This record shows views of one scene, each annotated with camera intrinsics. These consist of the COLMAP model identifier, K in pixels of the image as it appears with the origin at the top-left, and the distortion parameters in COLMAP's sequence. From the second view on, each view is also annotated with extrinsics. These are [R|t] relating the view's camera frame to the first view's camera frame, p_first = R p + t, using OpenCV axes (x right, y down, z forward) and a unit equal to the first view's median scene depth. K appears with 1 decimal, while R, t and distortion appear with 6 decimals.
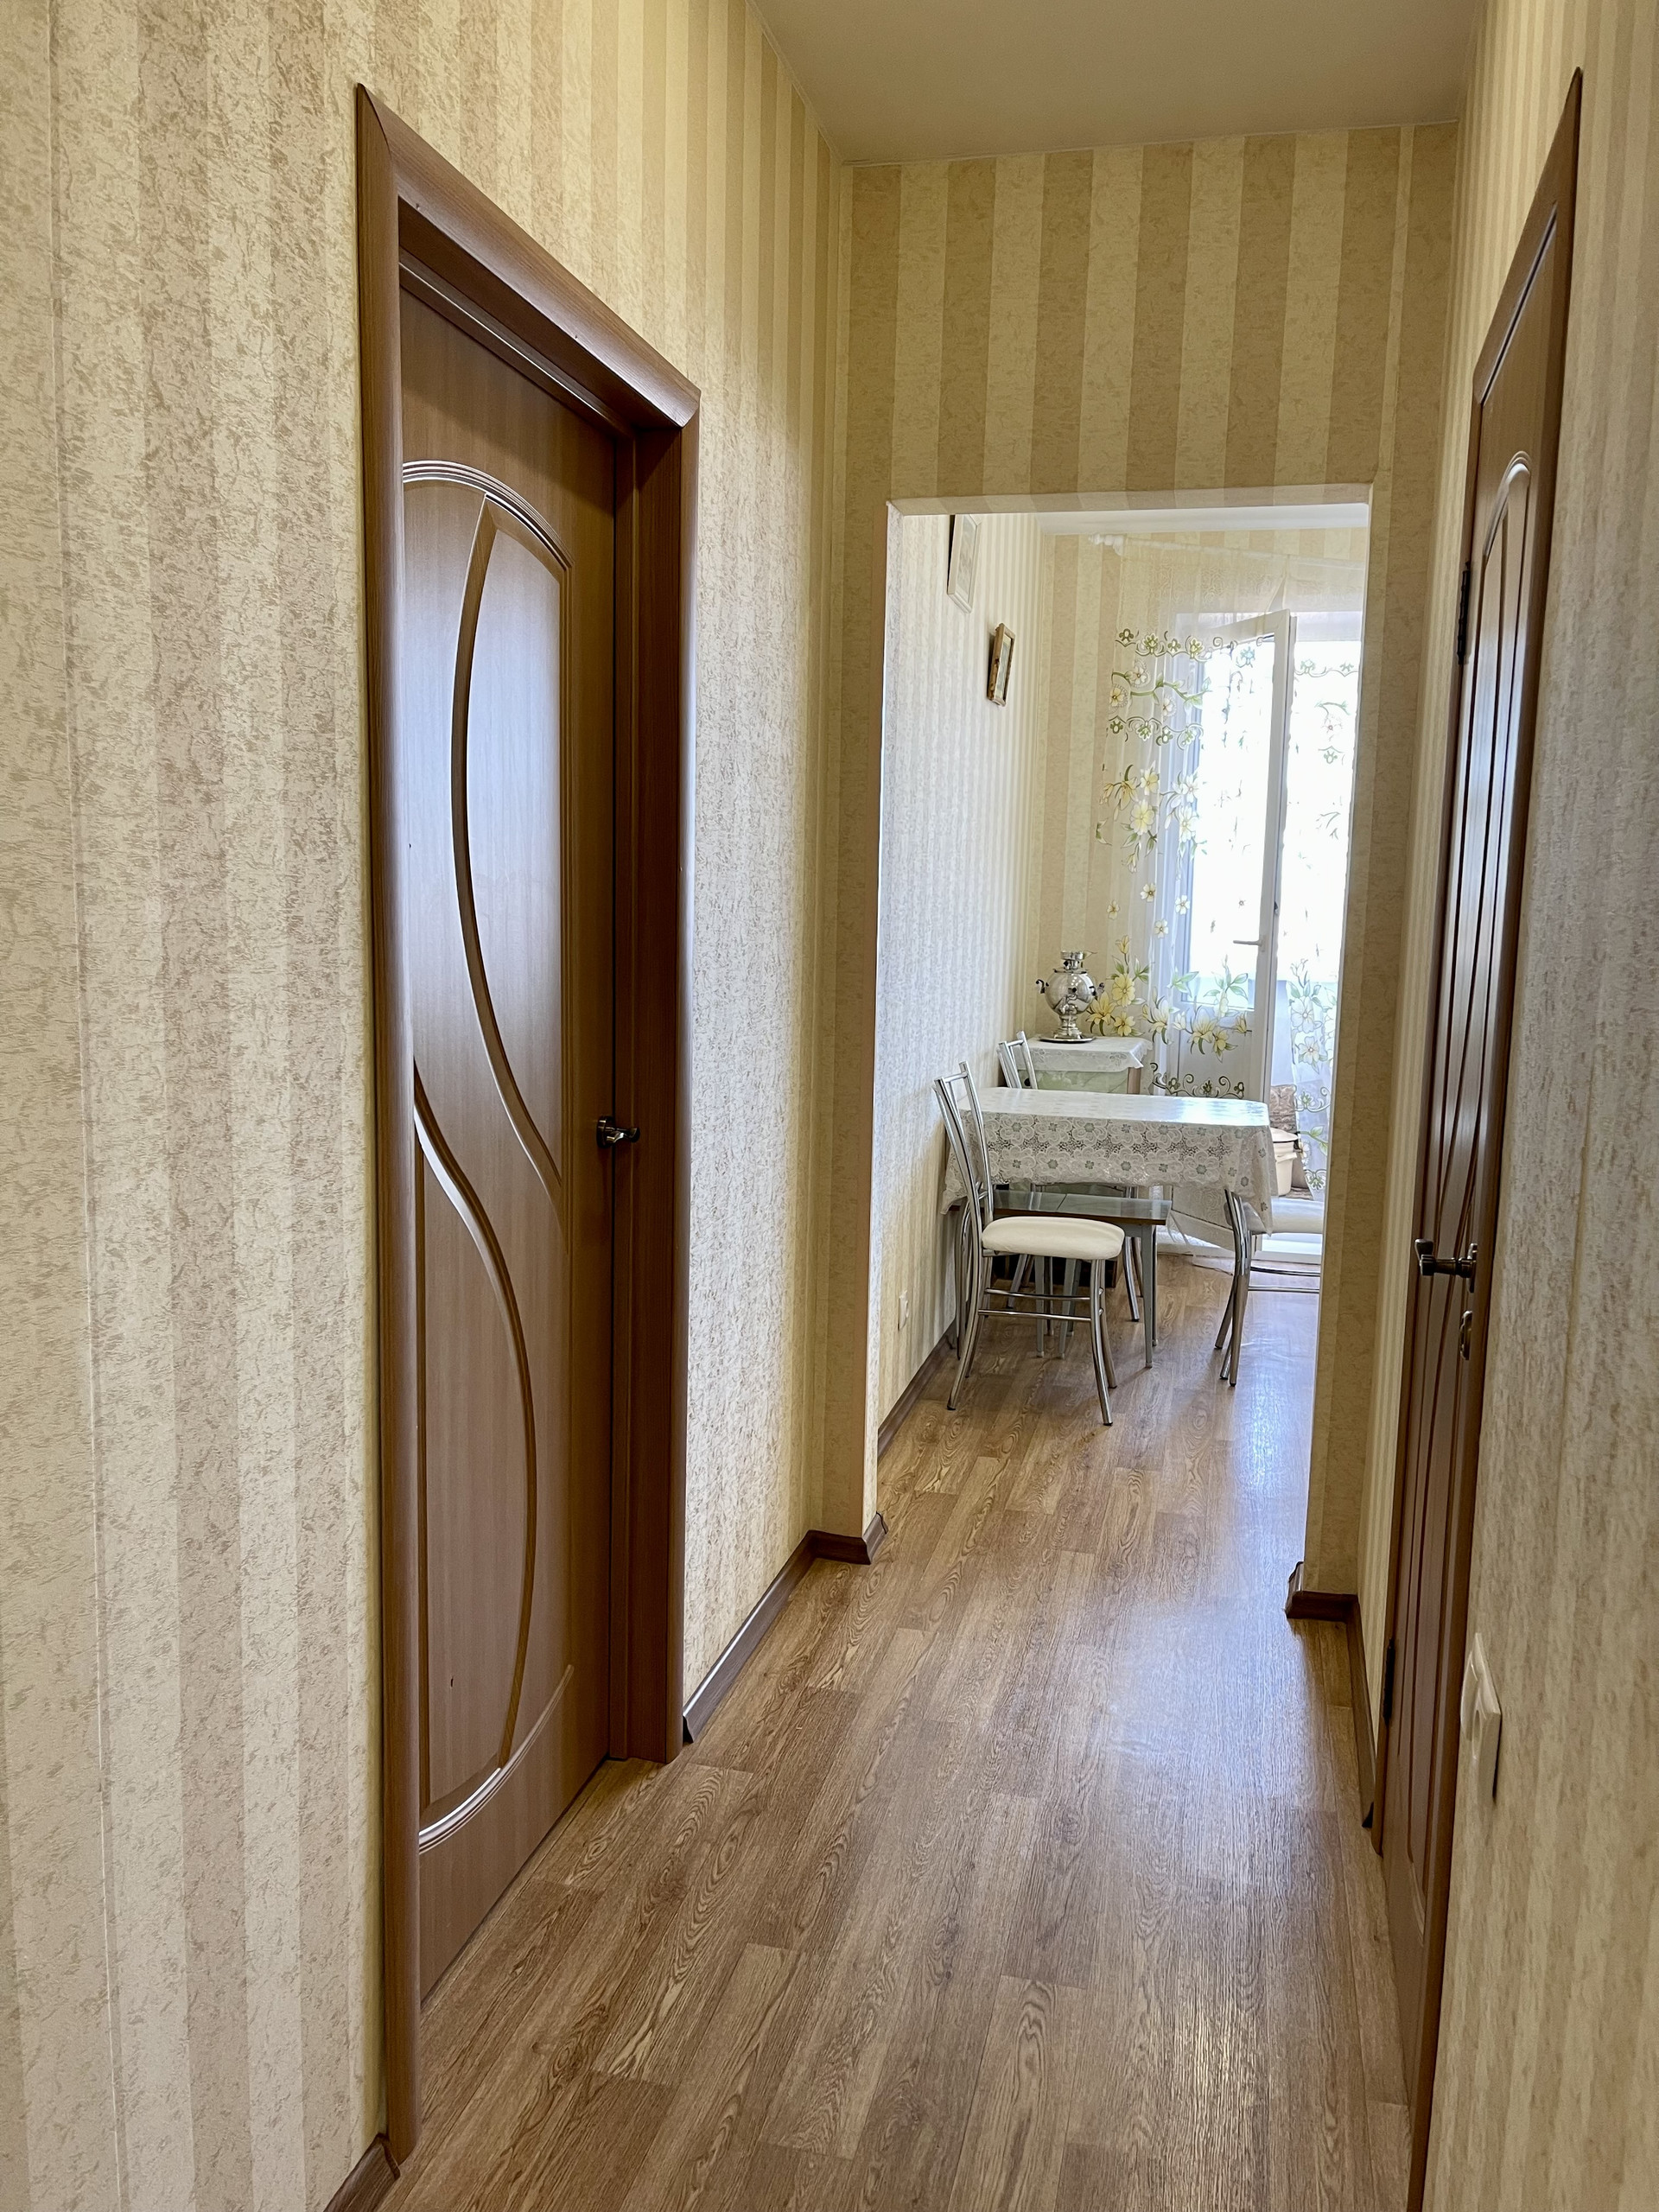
lens RADIAL K [[1688.4, 0, 829.5], [0, 1688.4, 1106.0], [0, 0, 1]] dist [-0.003475, -0.001049]
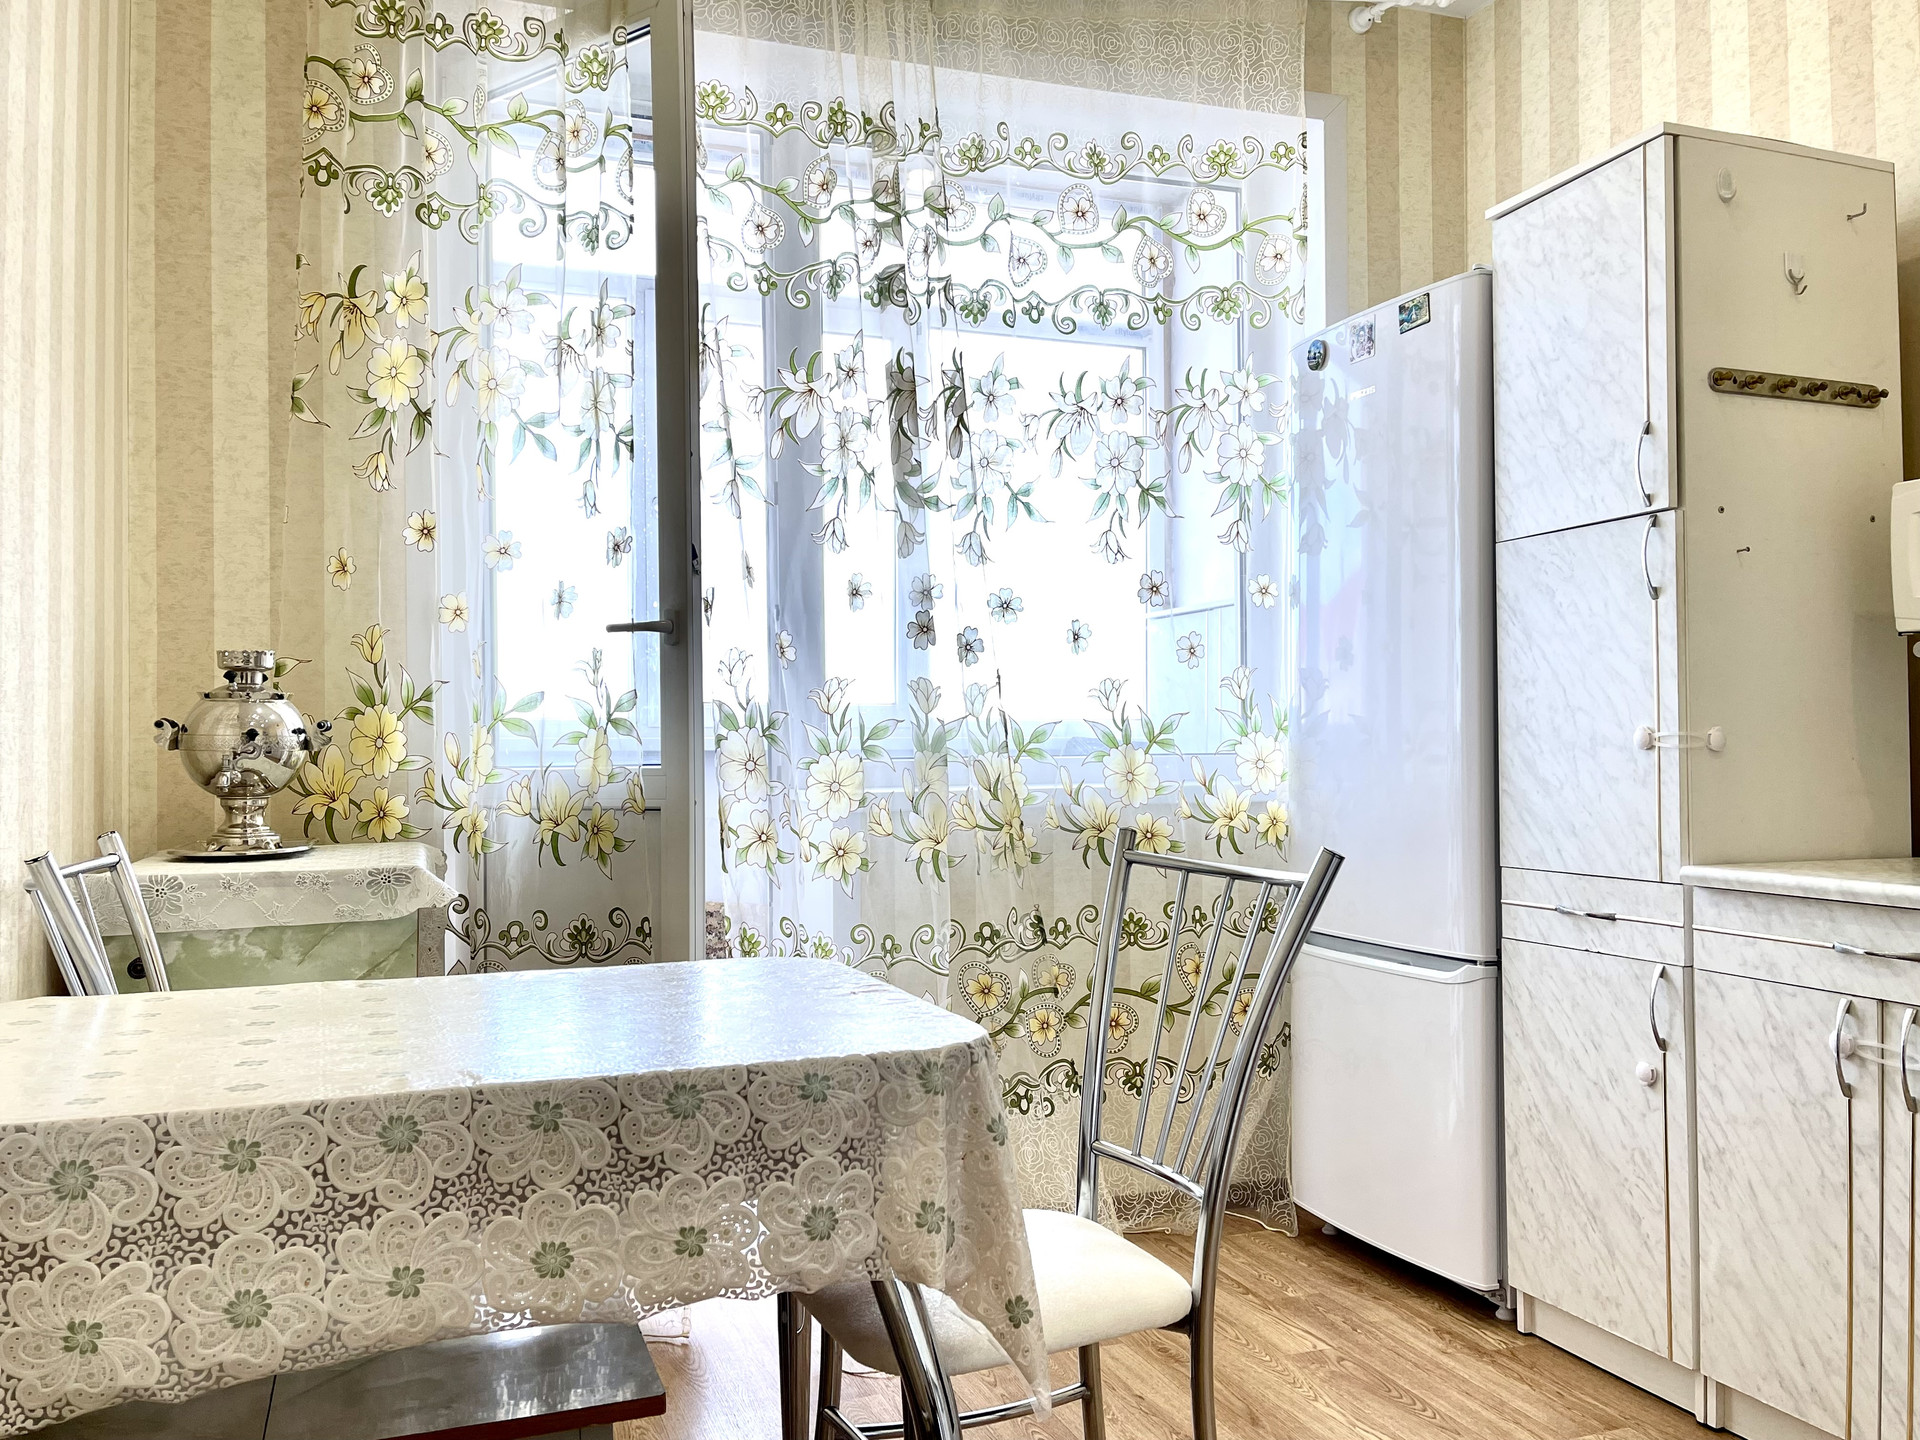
lens RADIAL K [[1490.7, 0, 960.0], [0, 1490.7, 720.0], [0, 0, 1]] dist [0.102669, -0.107560]
pose [[0.821811, -0.022265, 0.569325, 0.073634], [0.105910, 0.987790, -0.114250, -0.011343], [-0.559830, 0.154189, 0.814135, 0.592713]]
